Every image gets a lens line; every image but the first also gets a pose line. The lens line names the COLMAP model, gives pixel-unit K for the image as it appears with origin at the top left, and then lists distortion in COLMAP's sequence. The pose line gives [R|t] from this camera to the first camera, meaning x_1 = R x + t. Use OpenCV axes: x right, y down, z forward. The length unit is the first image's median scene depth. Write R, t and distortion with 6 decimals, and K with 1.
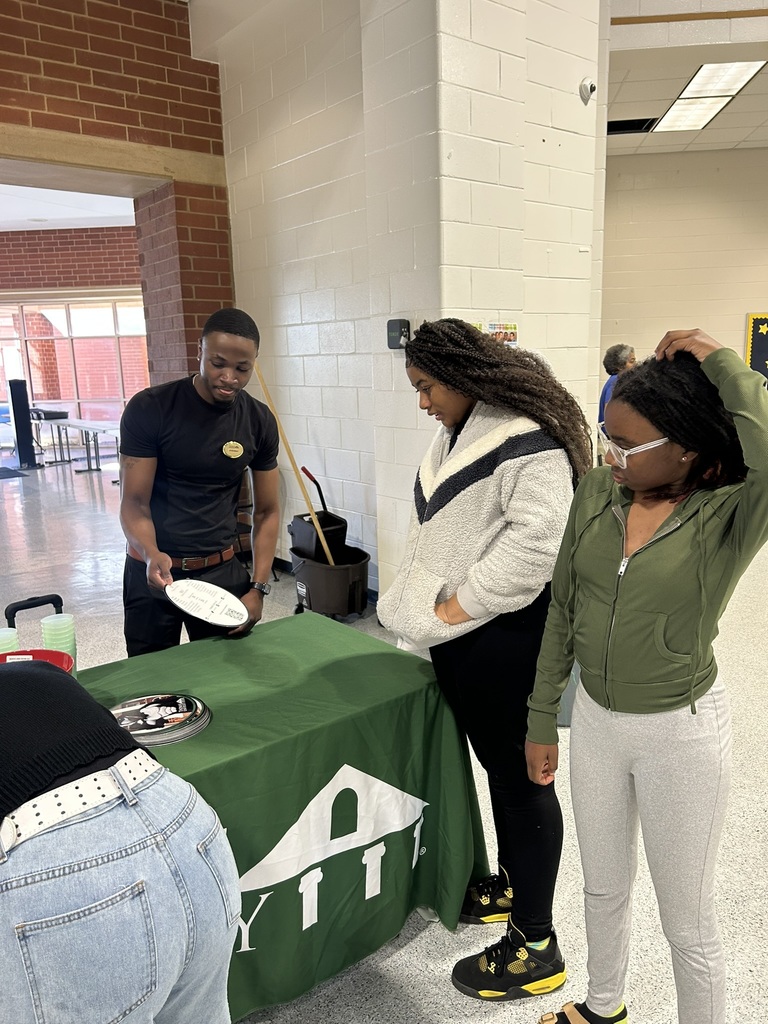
lens RADIAL K [[781.5, 0, 383.2], [0, 781.5, 517.8], [0, 0, 1]] dist [0.013534, 0.005342]
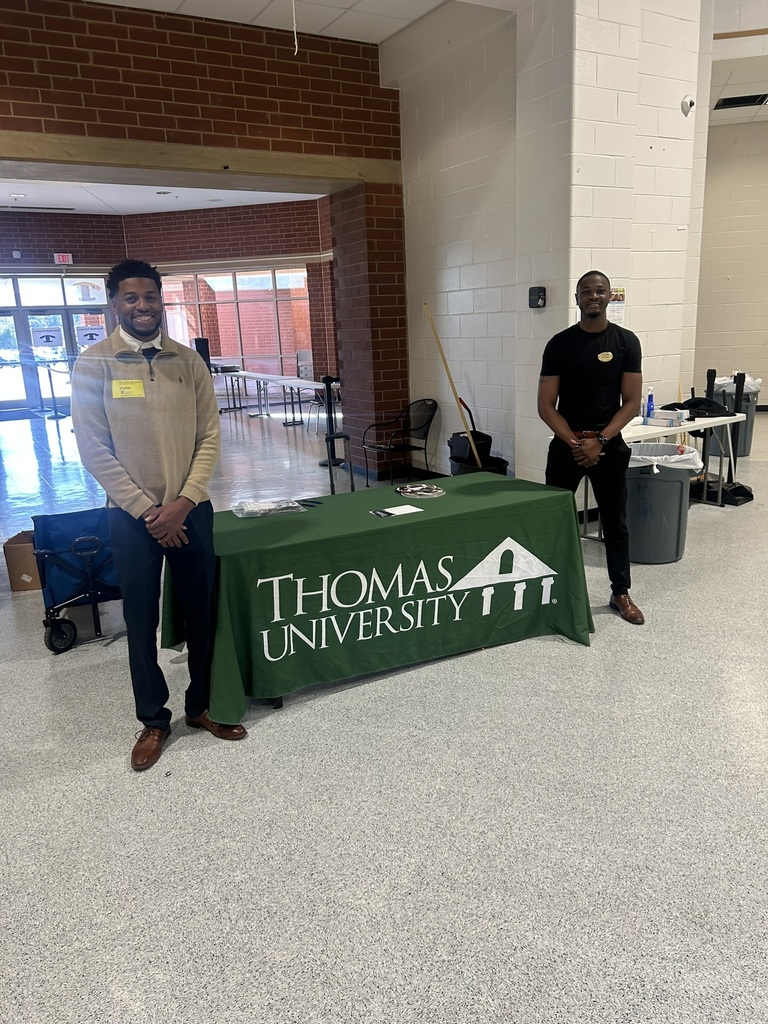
lens RADIAL K [[777.2, 0, 383.6], [0, 777.2, 514.0], [0, 0, 1]] dist [0.039419, -0.017848]
pose [[0.989228, 0.022443, -0.144652, -0.030488], [-0.015791, 0.998771, 0.046973, 0.068778], [0.145528, -0.044183, 0.988367, -0.330416]]
